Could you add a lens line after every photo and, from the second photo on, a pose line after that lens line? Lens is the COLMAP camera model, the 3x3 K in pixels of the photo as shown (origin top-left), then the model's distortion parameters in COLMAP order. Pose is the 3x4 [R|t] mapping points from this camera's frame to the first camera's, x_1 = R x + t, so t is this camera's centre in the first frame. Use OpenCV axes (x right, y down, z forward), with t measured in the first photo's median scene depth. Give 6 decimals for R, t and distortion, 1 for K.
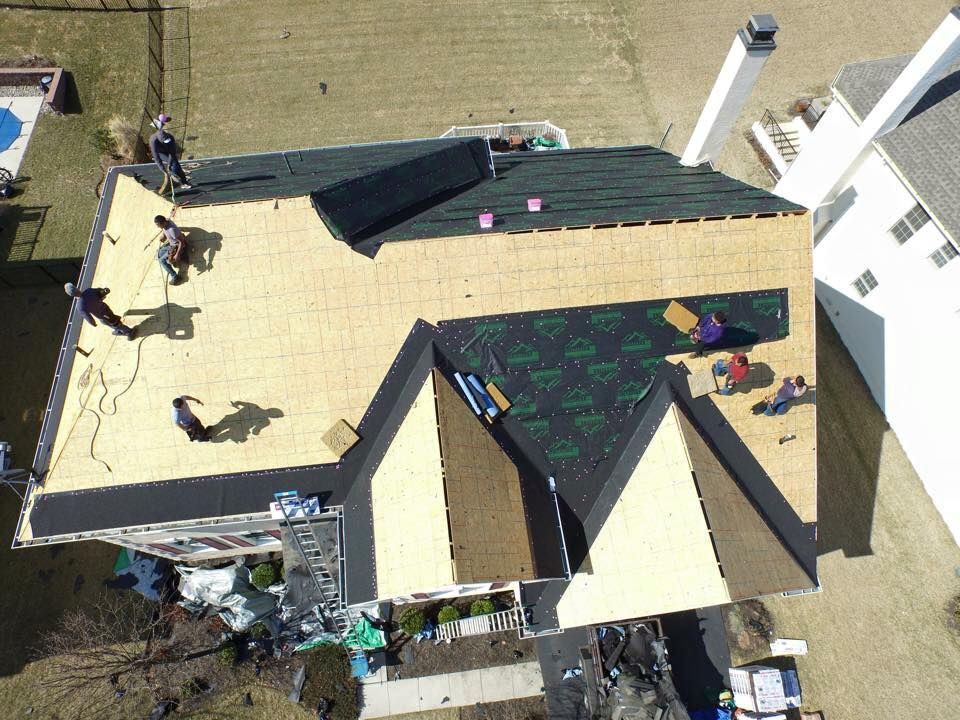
lens RADIAL K [[555.7, 0, 480.0], [0, 555.7, 360.0], [0, 0, 1]] dist [-0.098127, 0.072448]
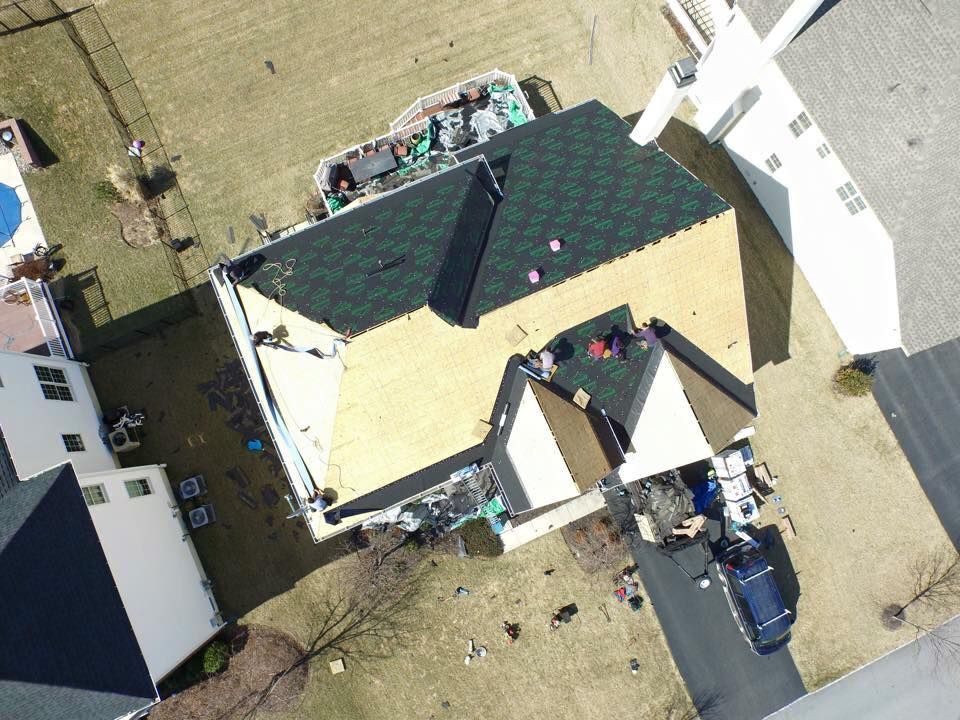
lens RADIAL K [[555.7, 0, 480.0], [0, 555.7, 360.0], [0, 0, 1]] dist [-0.098127, 0.072448]
pose [[0.957560, -0.285483, 0.039735, -0.167326], [0.254240, 0.901509, 0.350205, -0.402293], [-0.135799, -0.325240, 0.935830, -0.314037]]
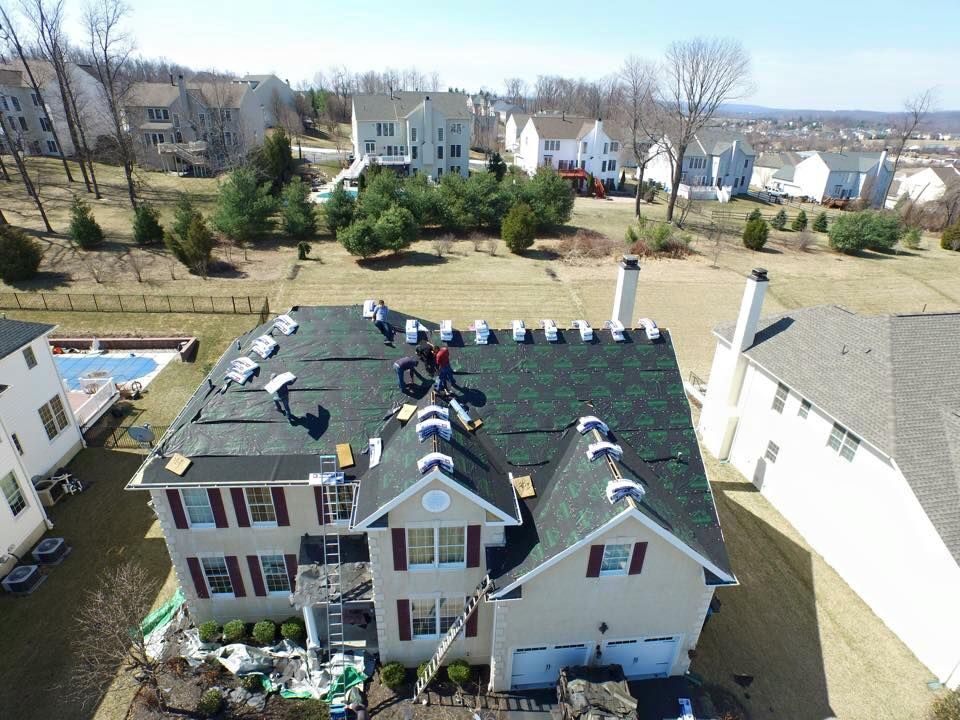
lens RADIAL K [[555.7, 0, 480.0], [0, 555.7, 360.0], [0, 0, 1]] dist [-0.098127, 0.072448]
pose [[0.999431, 0.019294, -0.027659, 0.057964], [-0.032078, 0.796985, -0.603146, 0.559646], [0.010407, 0.603690, 0.797151, -0.198868]]
